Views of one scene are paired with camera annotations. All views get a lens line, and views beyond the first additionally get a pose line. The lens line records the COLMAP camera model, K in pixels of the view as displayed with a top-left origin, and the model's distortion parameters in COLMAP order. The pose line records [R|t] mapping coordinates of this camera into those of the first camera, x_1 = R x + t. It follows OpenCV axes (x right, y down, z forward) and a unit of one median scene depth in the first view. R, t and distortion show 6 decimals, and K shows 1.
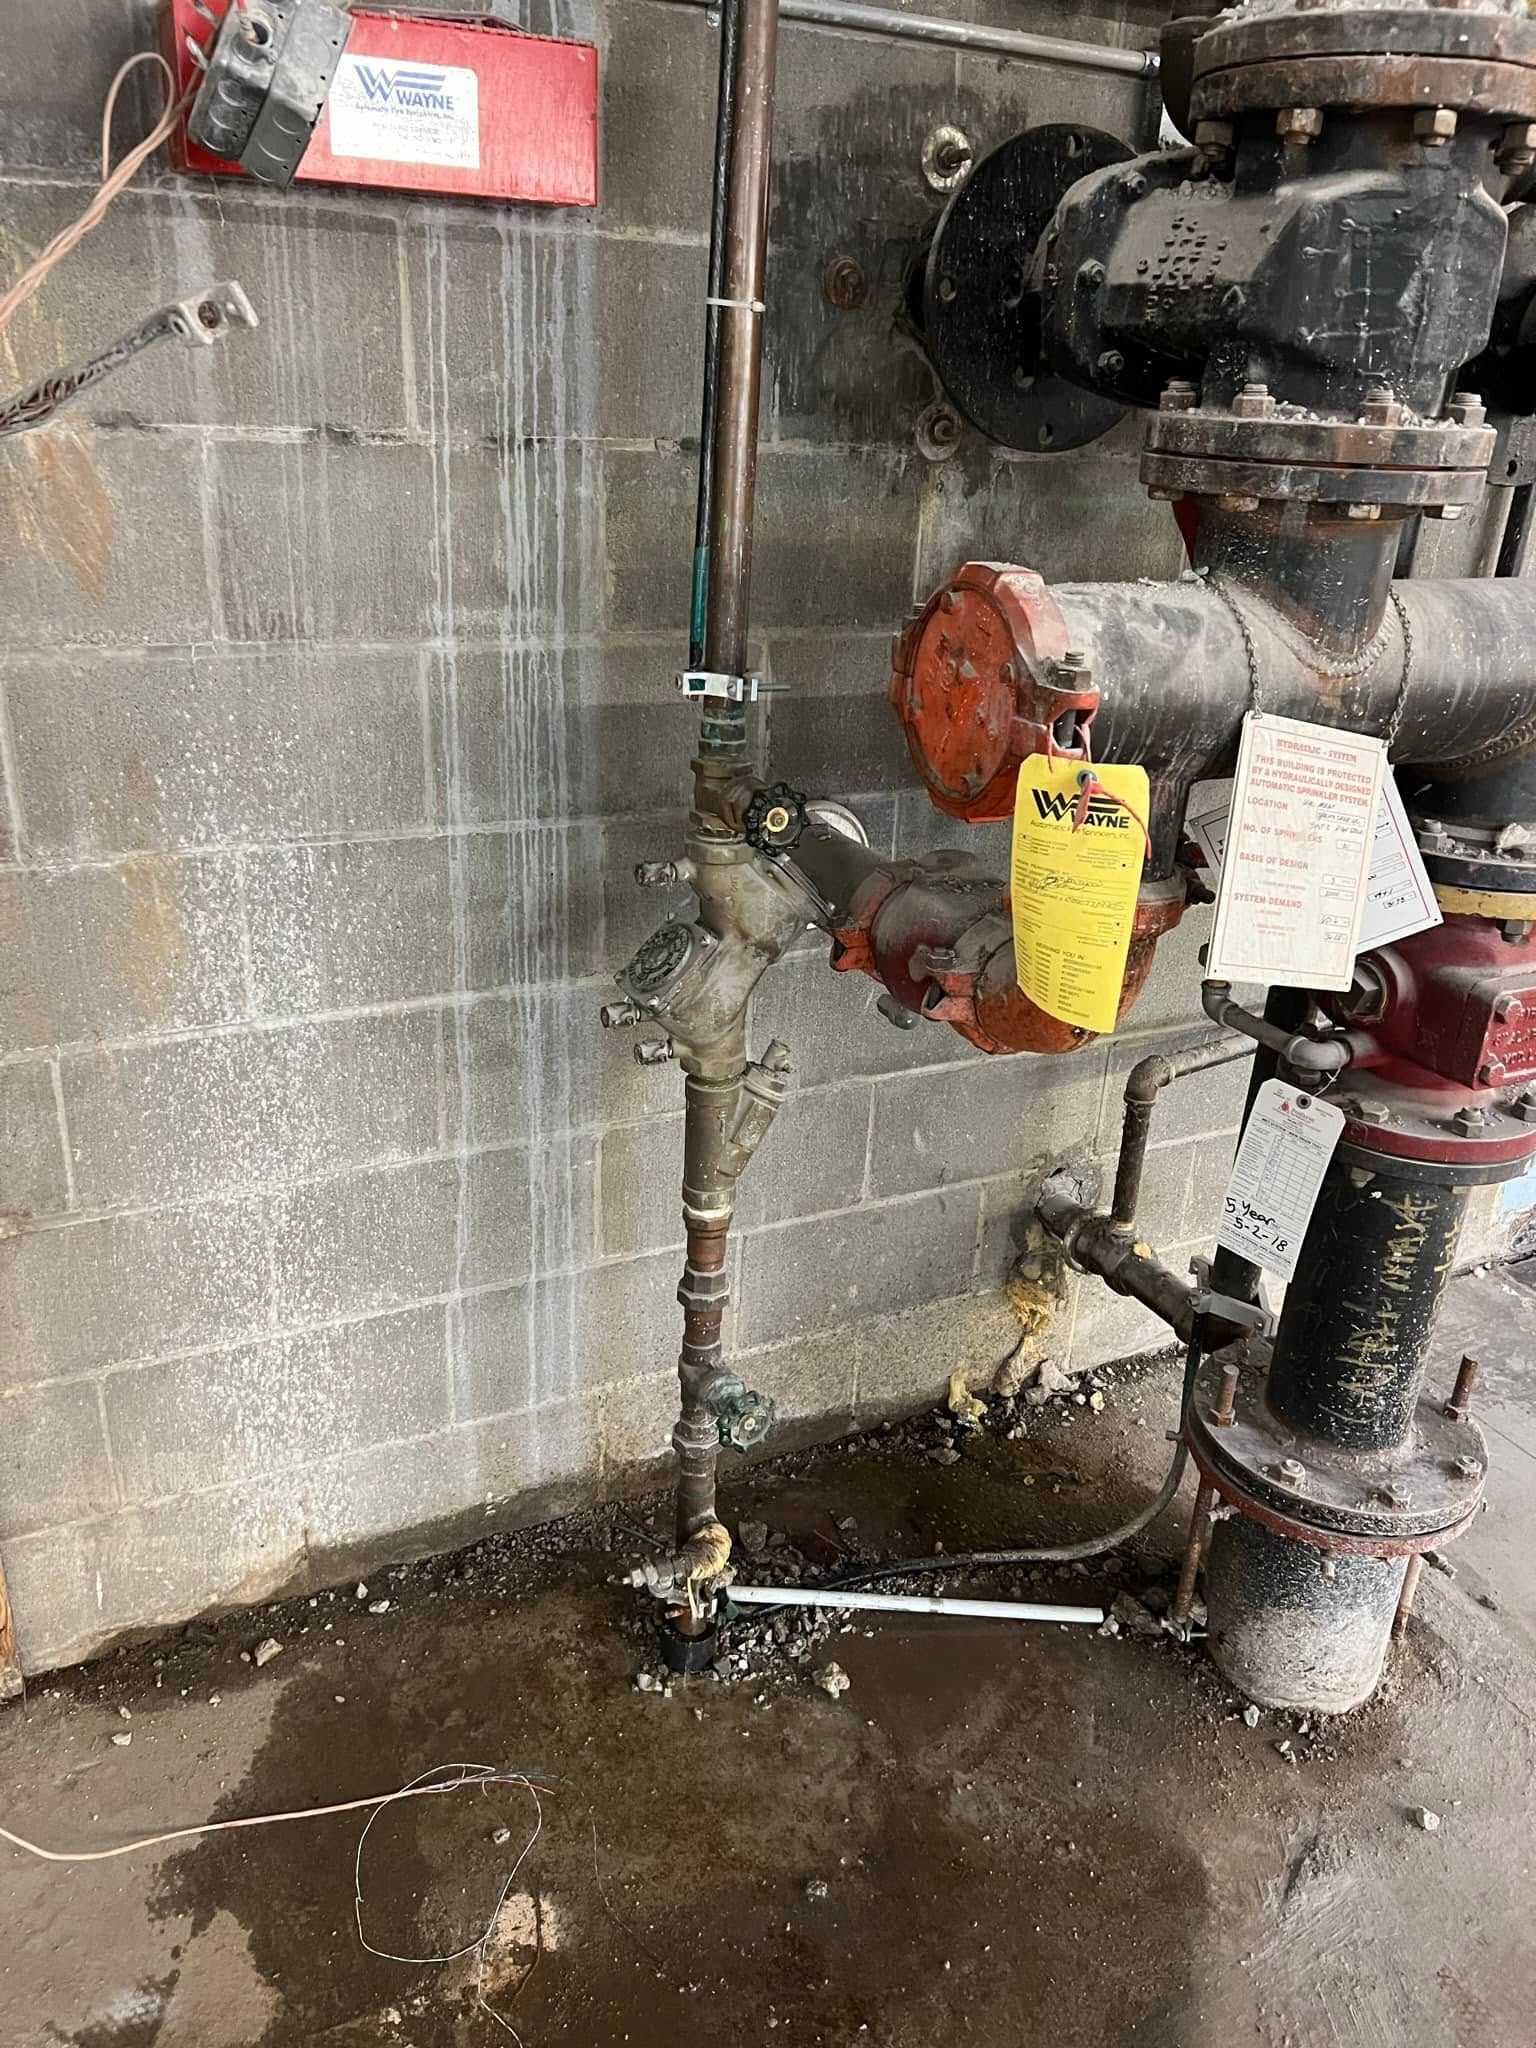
lens RADIAL K [[1522.2, 0, 768.0], [0, 1522.2, 1024.0], [0, 0, 1]] dist [0.105015, -0.215123]
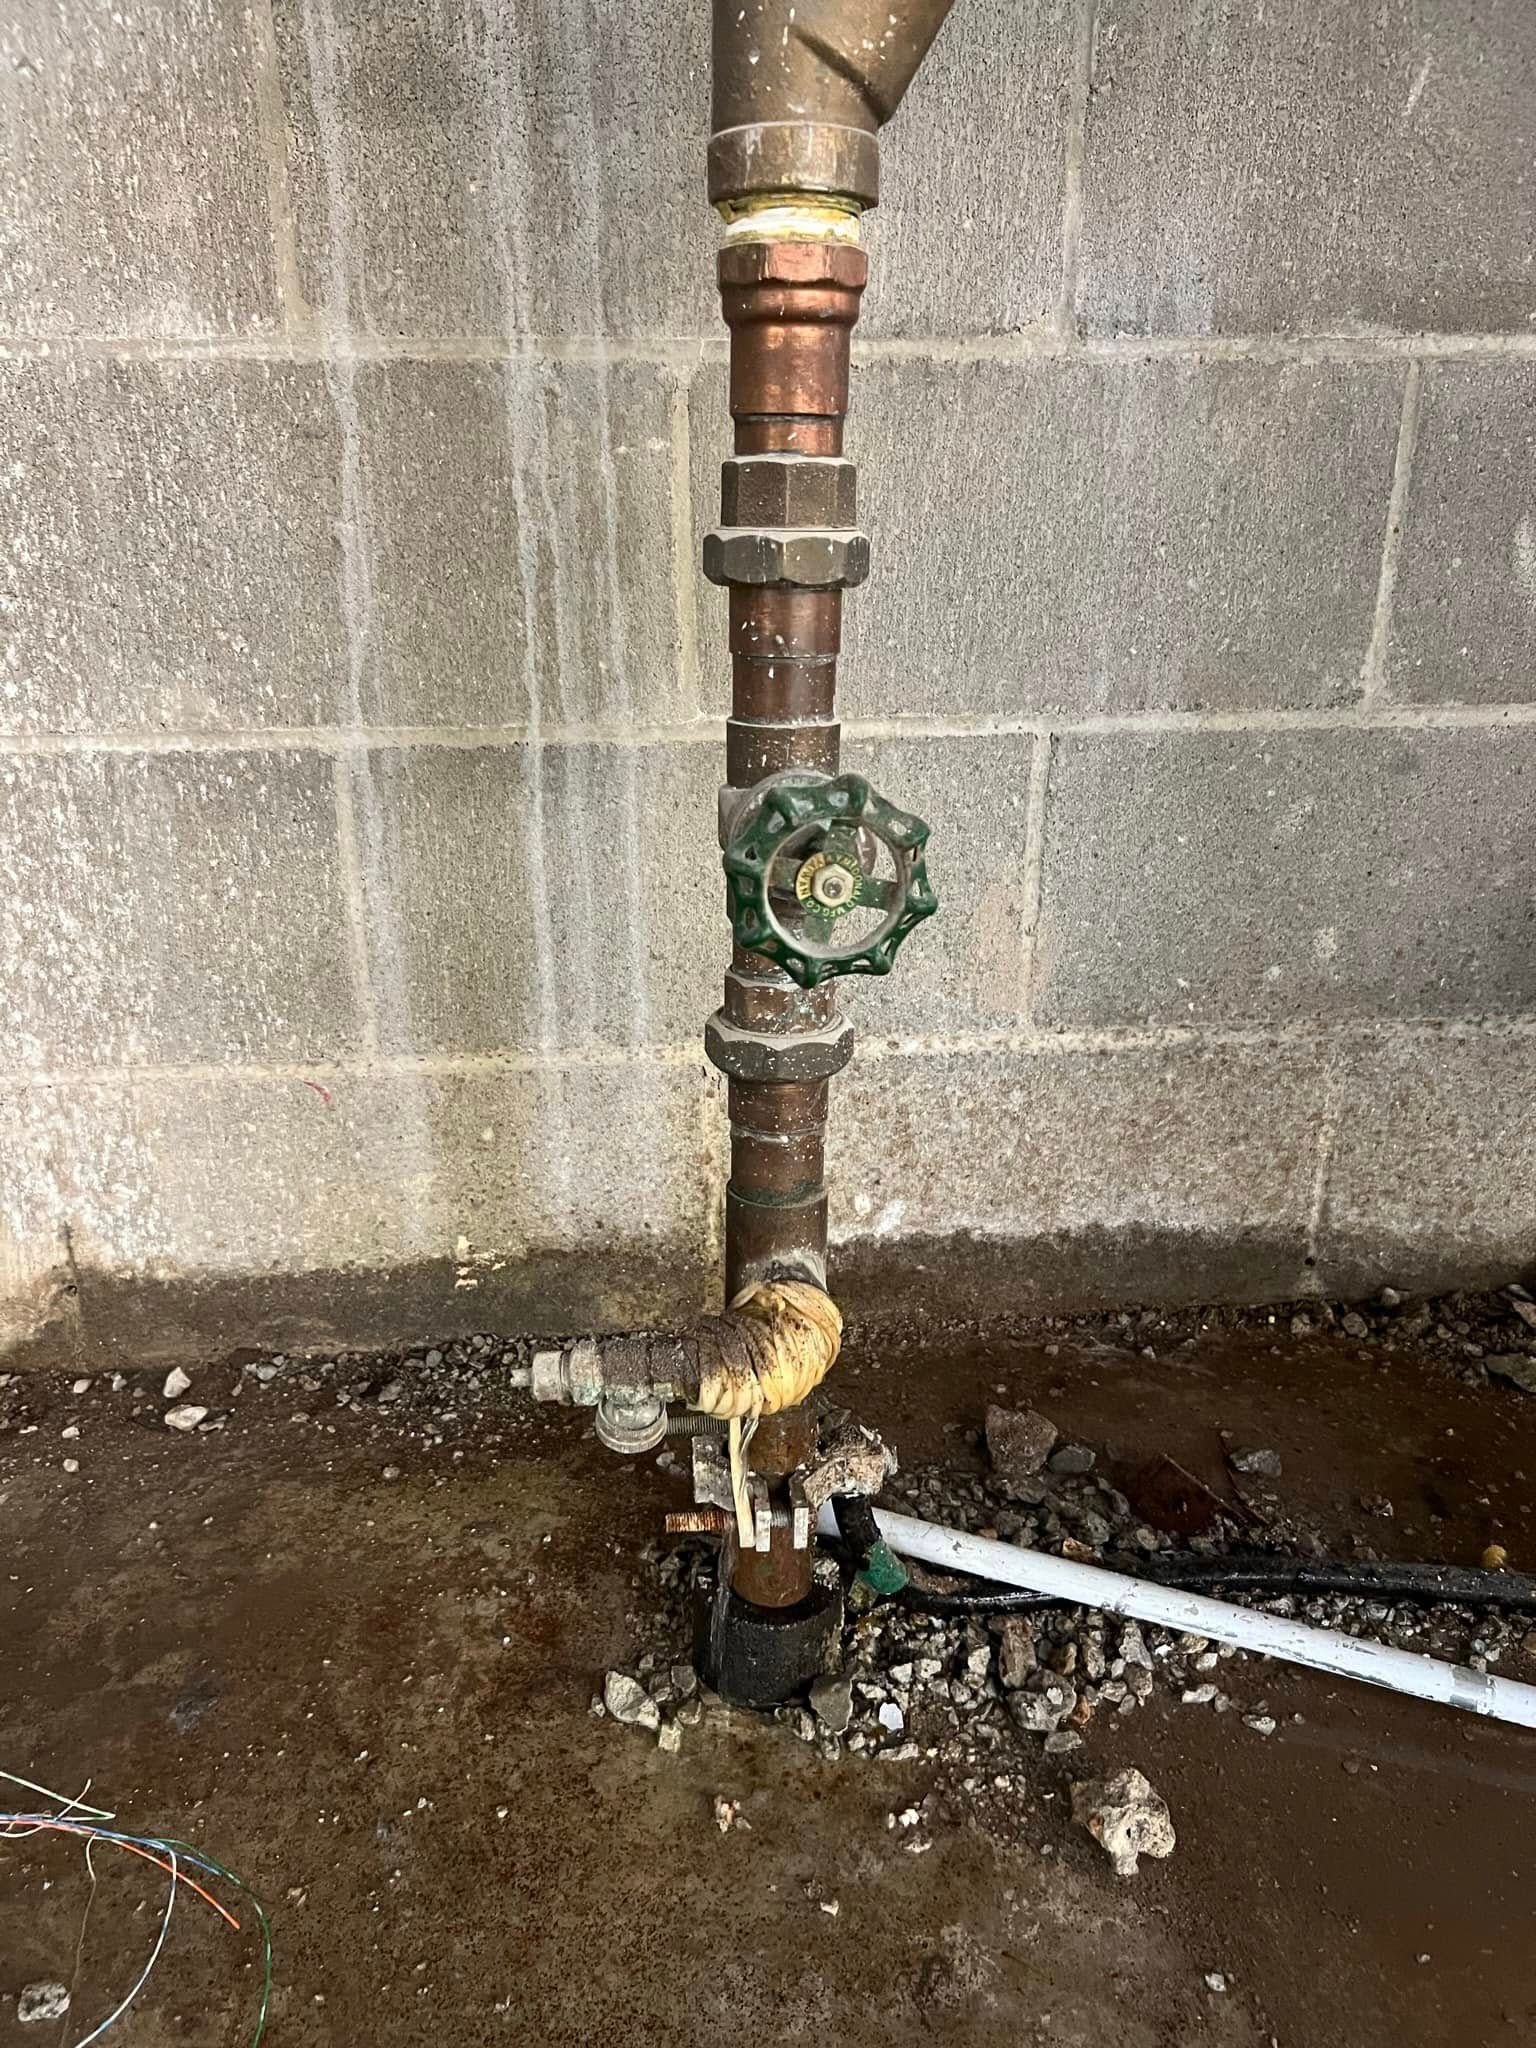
lens RADIAL K [[1522.2, 0, 768.0], [0, 1522.2, 1024.0], [0, 0, 1]] dist [0.105015, -0.215123]
pose [[0.931441, 0.076745, -0.355708, 0.073979], [-0.096069, 0.994688, -0.036955, 0.260192], [0.350982, 0.068593, 0.933866, 0.616350]]
